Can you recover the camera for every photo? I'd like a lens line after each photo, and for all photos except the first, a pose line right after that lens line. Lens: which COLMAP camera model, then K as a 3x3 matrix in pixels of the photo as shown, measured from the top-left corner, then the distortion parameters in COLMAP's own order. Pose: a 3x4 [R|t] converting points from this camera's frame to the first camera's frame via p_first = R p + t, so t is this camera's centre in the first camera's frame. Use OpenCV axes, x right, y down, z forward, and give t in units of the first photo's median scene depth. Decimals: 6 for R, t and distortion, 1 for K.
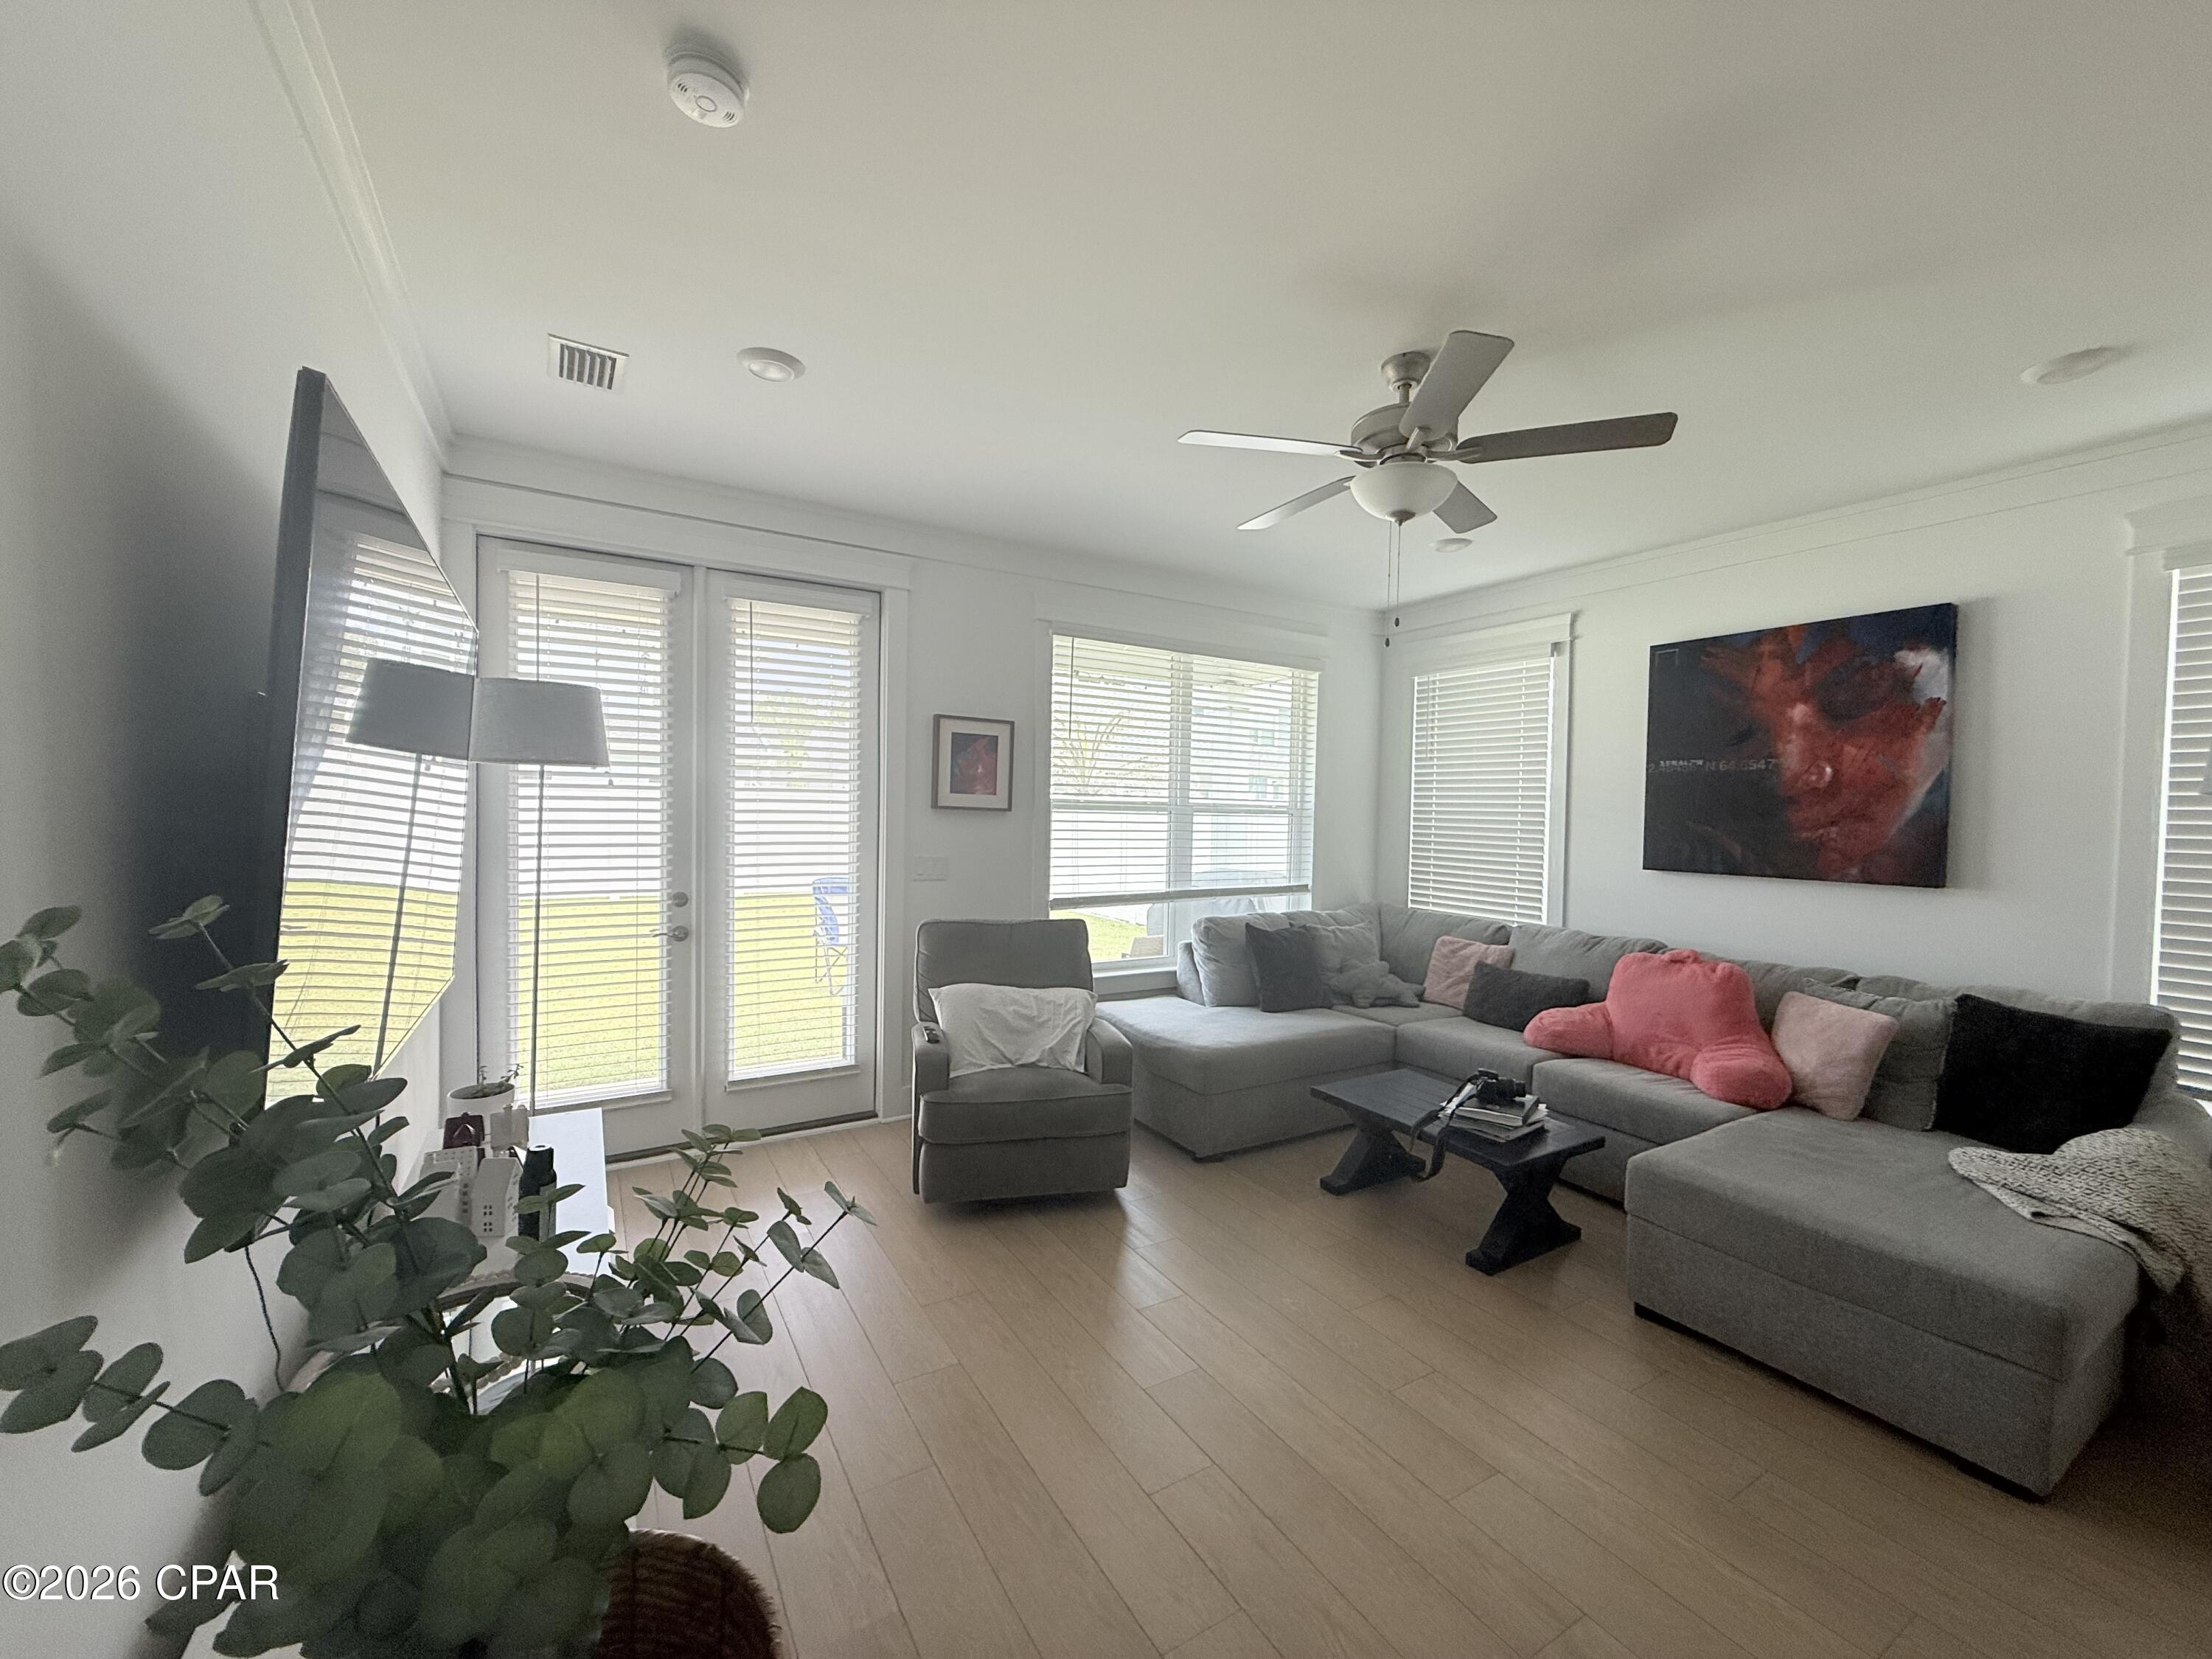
lens RADIAL K [[884.2, 0, 1109.0], [0, 884.2, 835.8], [0, 0, 1]] dist [-0.001273, 0.000264]
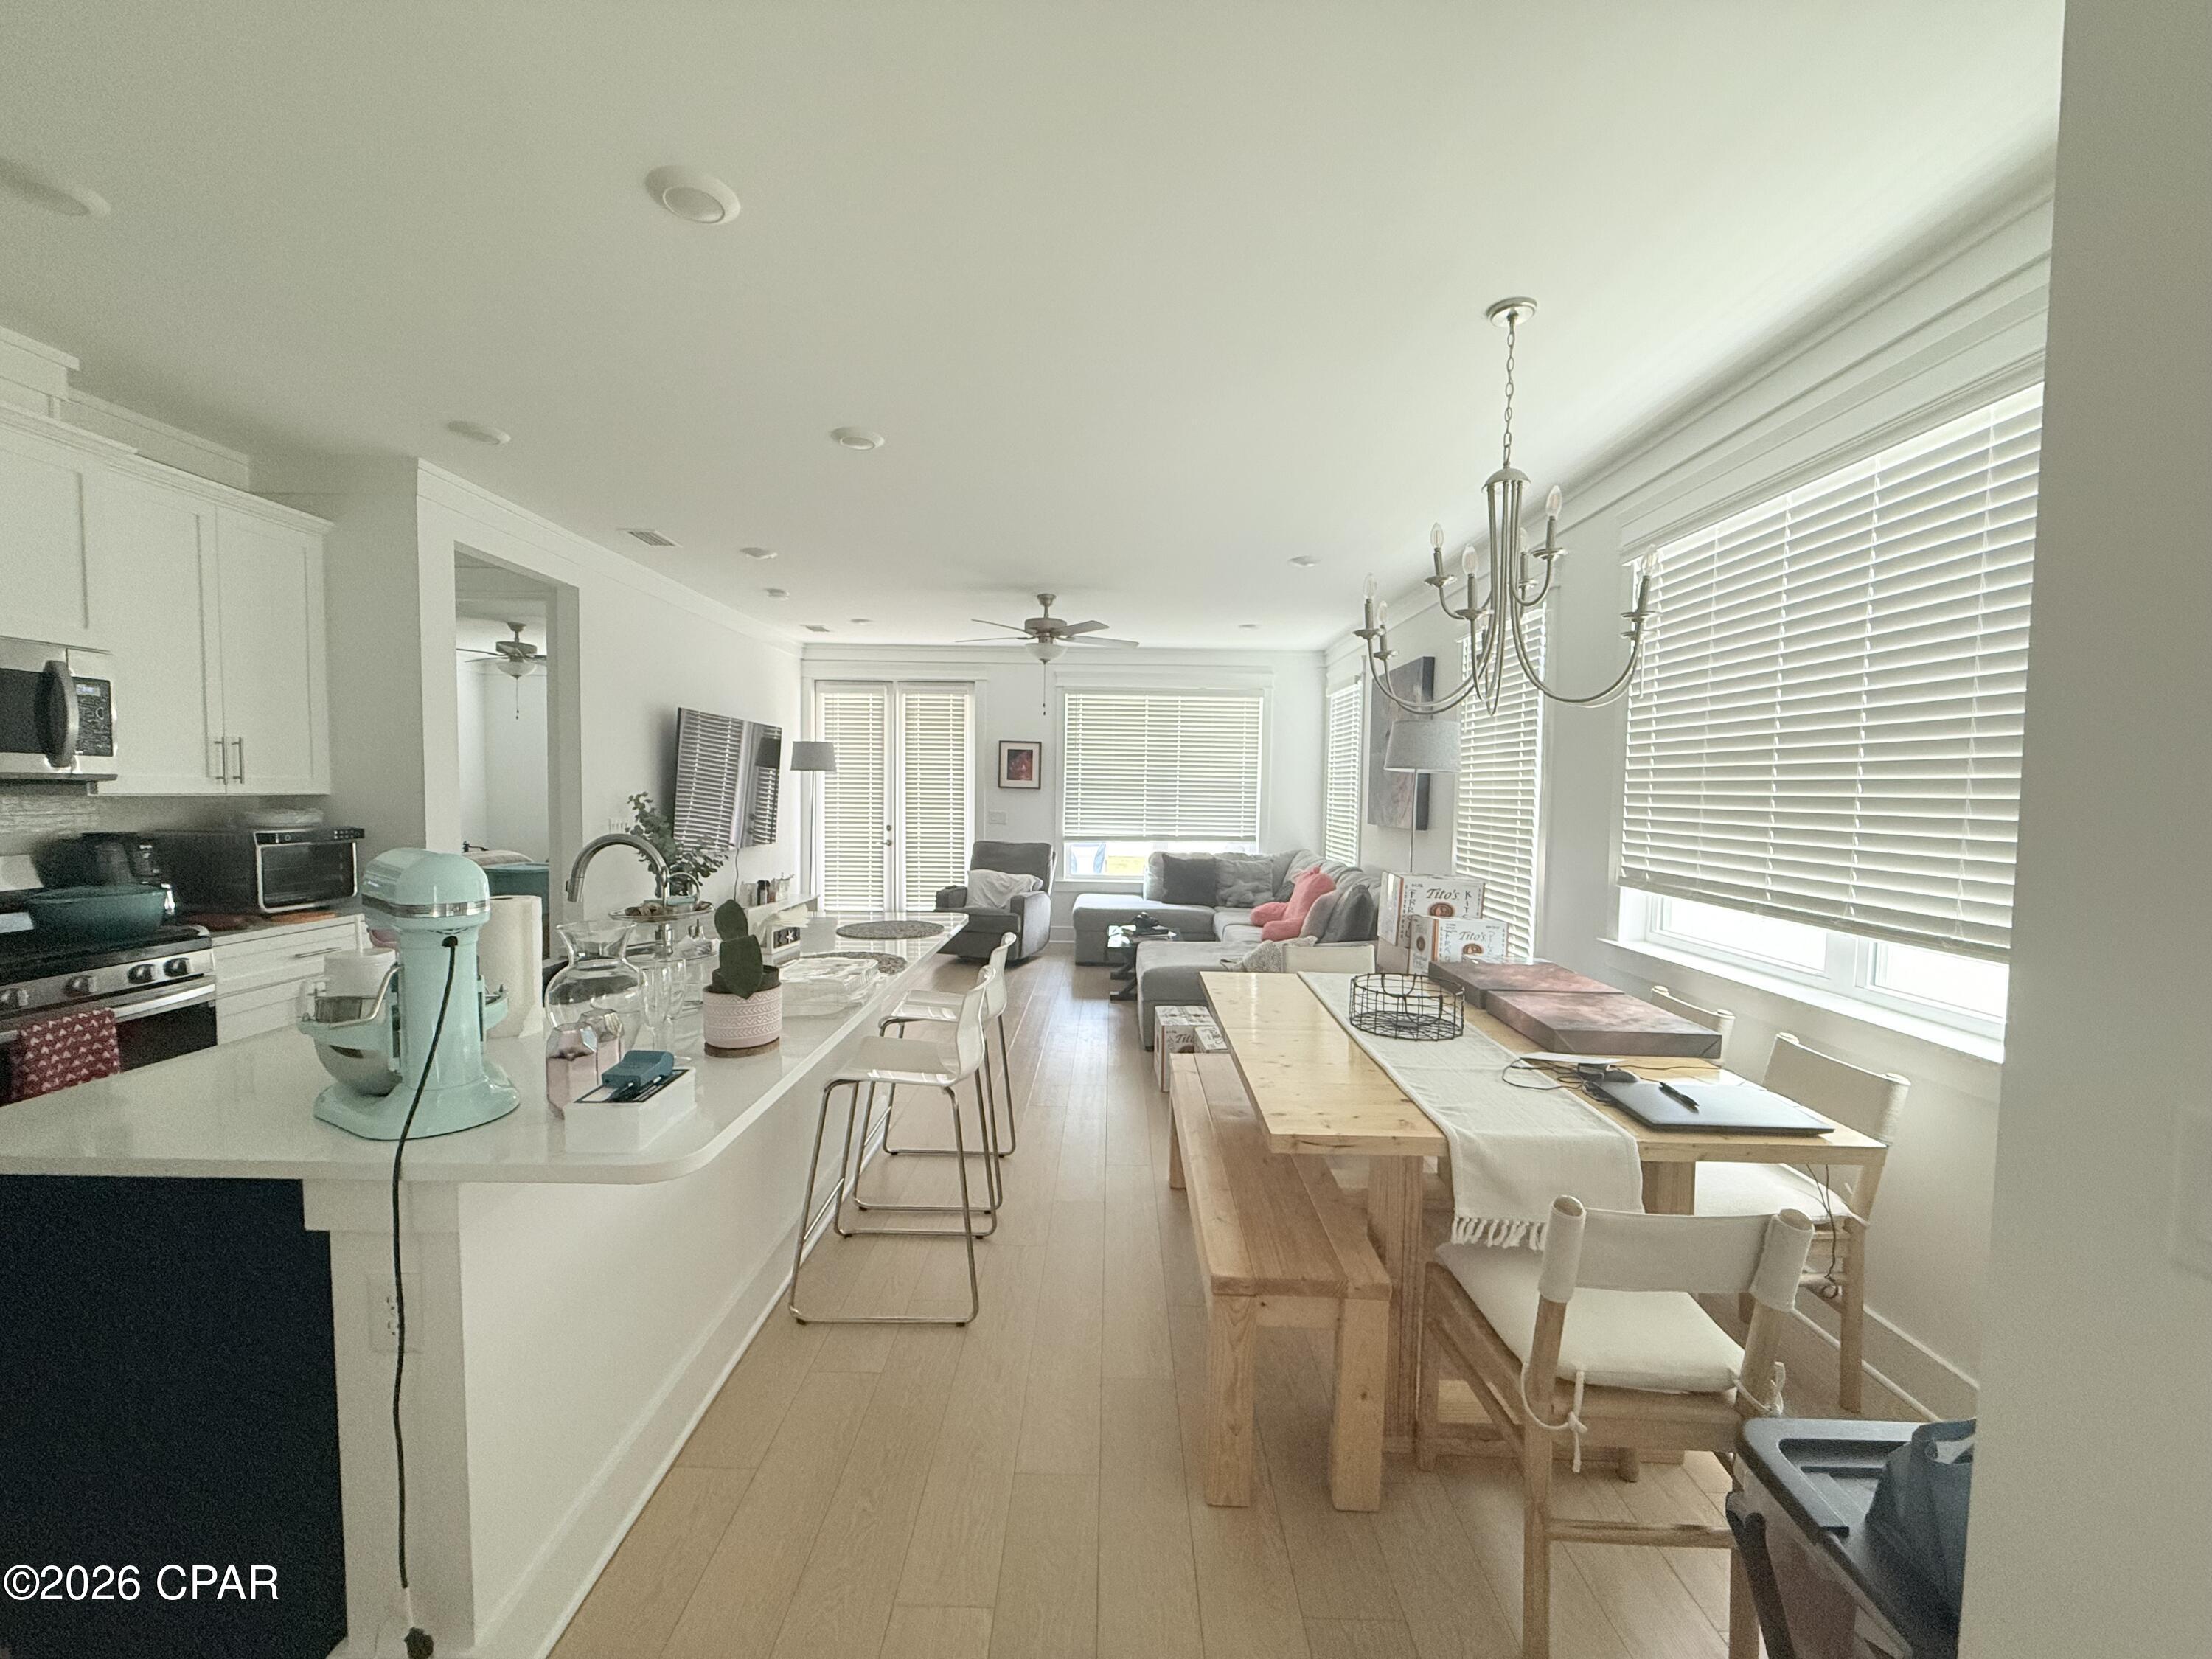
lens RADIAL K [[884.2, 0, 1112.0], [0, 884.2, 833.6], [0, 0, 1]] dist [-0.001273, 0.000264]
pose [[0.854818, 0.017451, -0.518635, 1.479034], [-0.014557, 0.999847, 0.009650, 0.069932], [0.518724, -0.000700, 0.854941, -0.806972]]
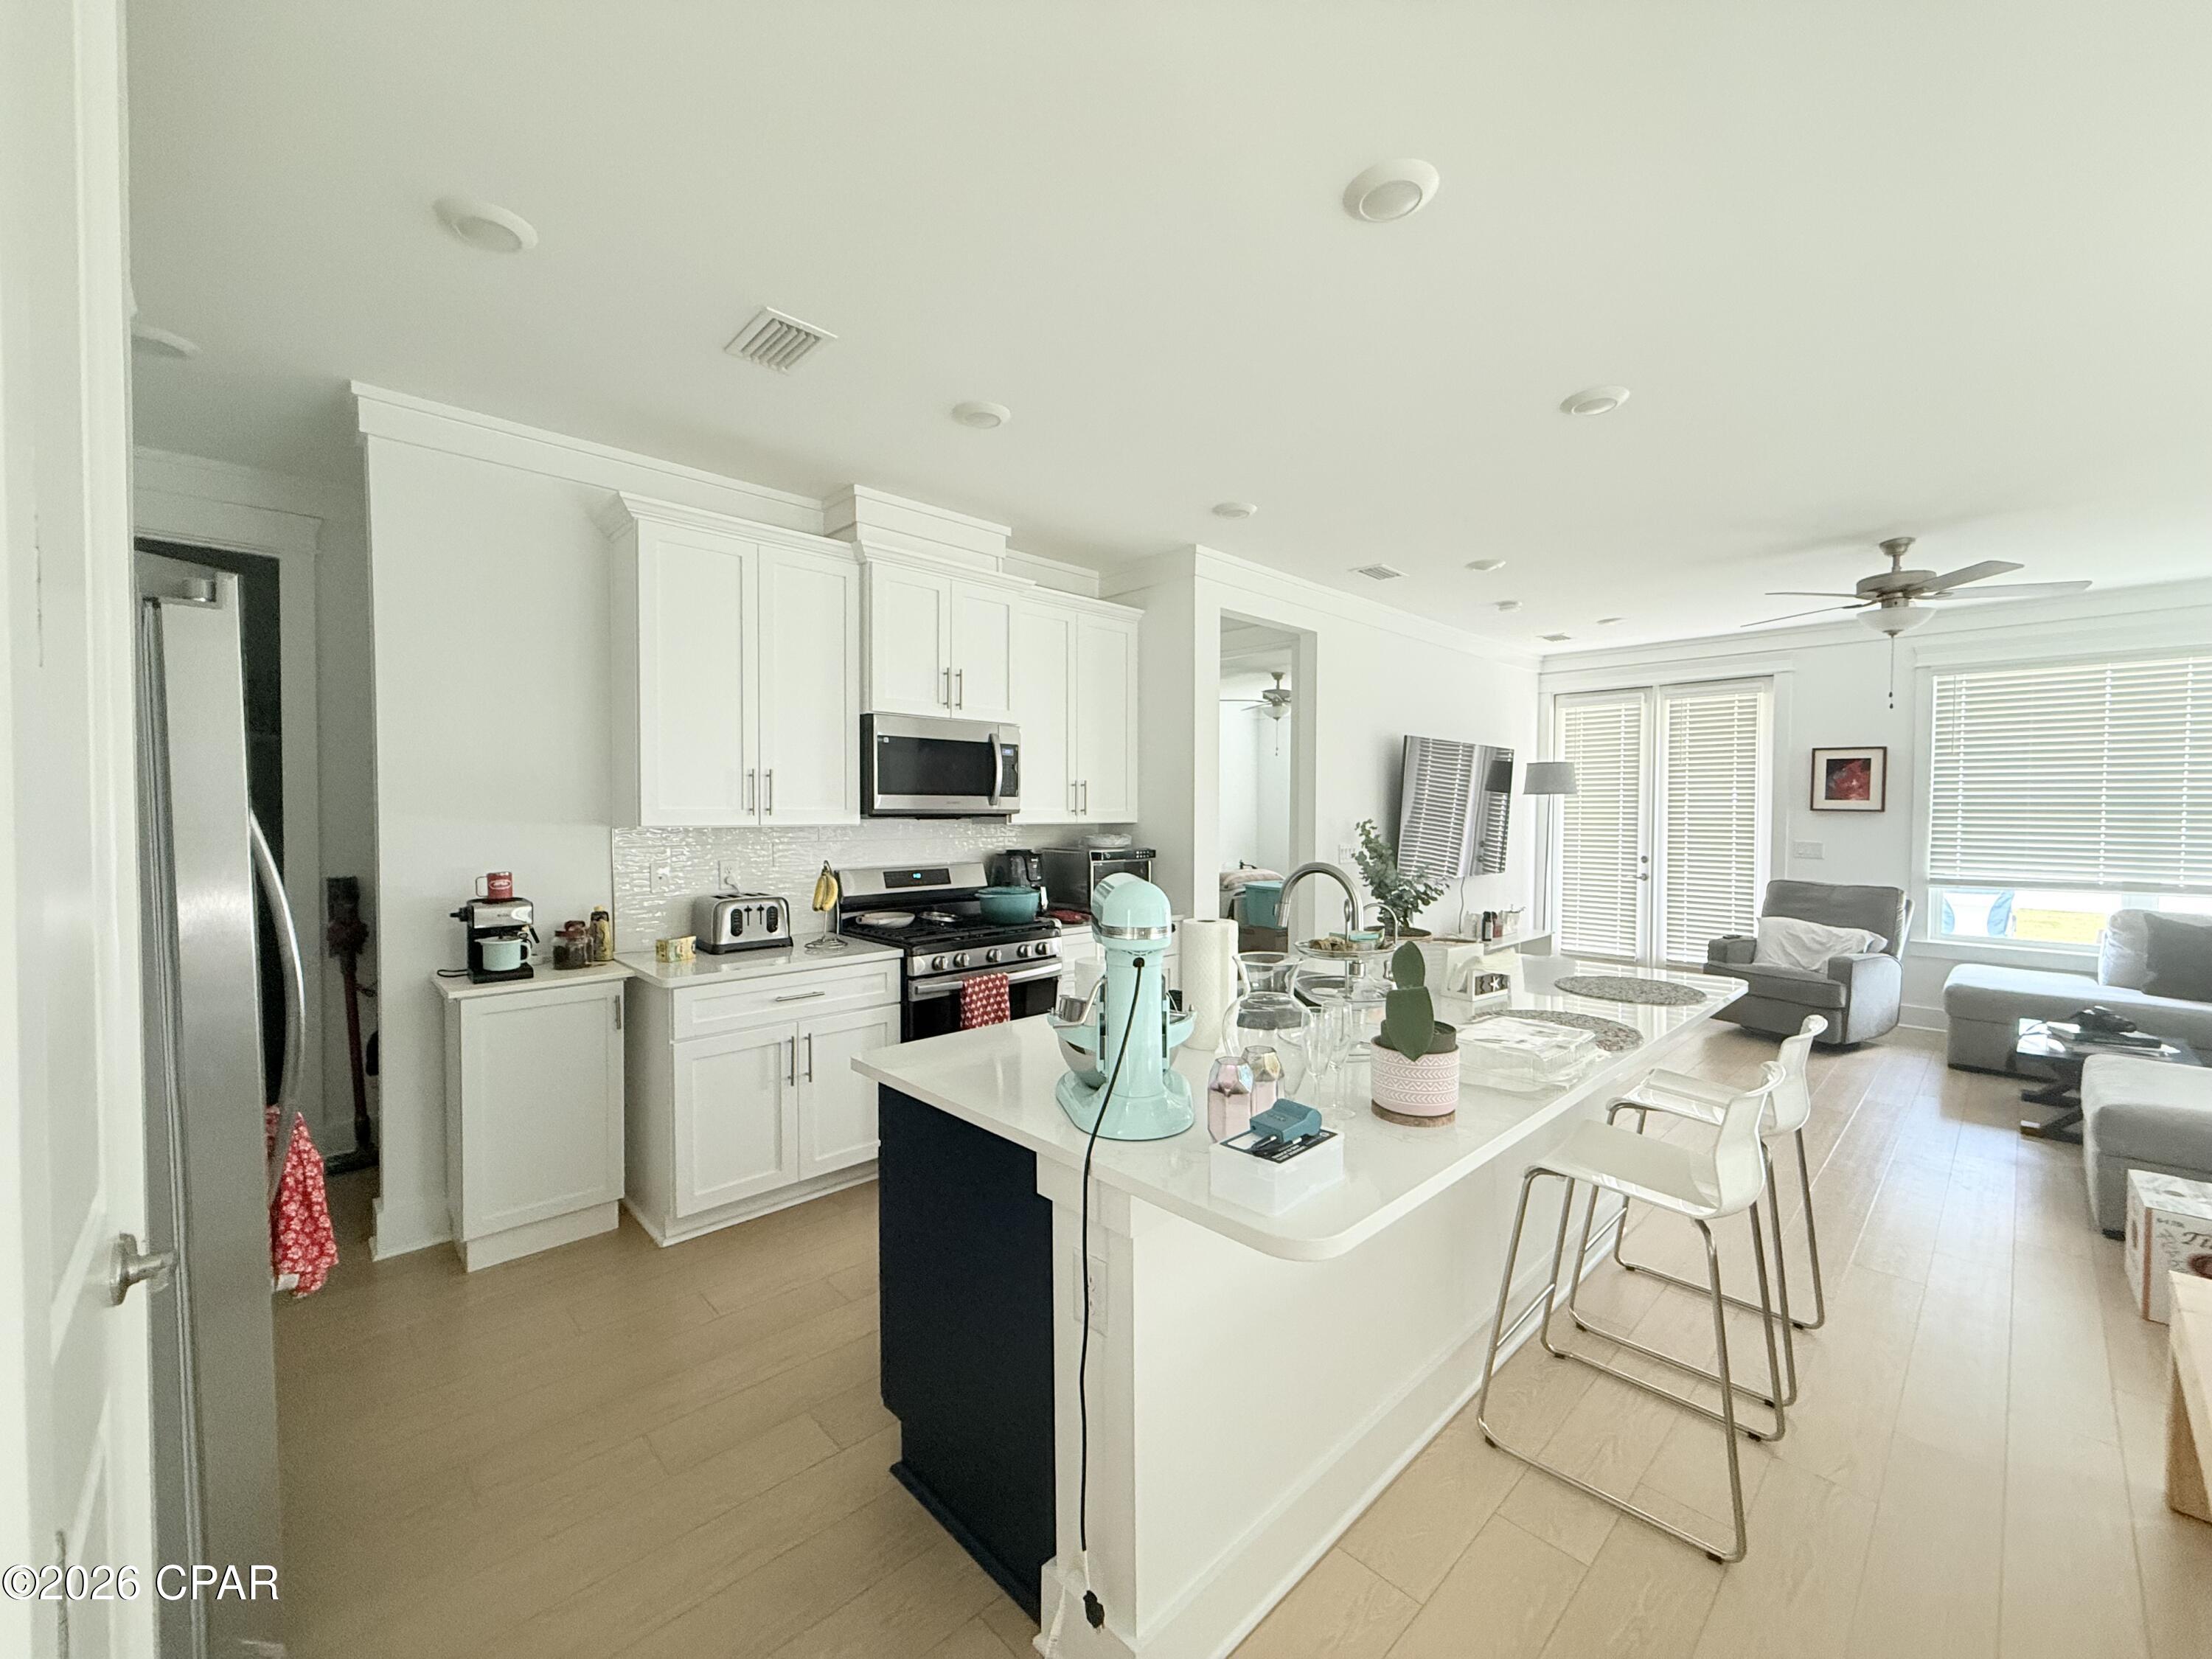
lens RADIAL K [[884.2, 0, 1094.6], [0, 884.2, 832.8], [0, 0, 1]] dist [-0.001273, 0.000264]
pose [[0.210650, 0.006483, -0.977540, 1.426625], [-0.030749, 0.999527, 0.000003, 0.062986], [0.977078, 0.030058, 0.210750, -0.720201]]
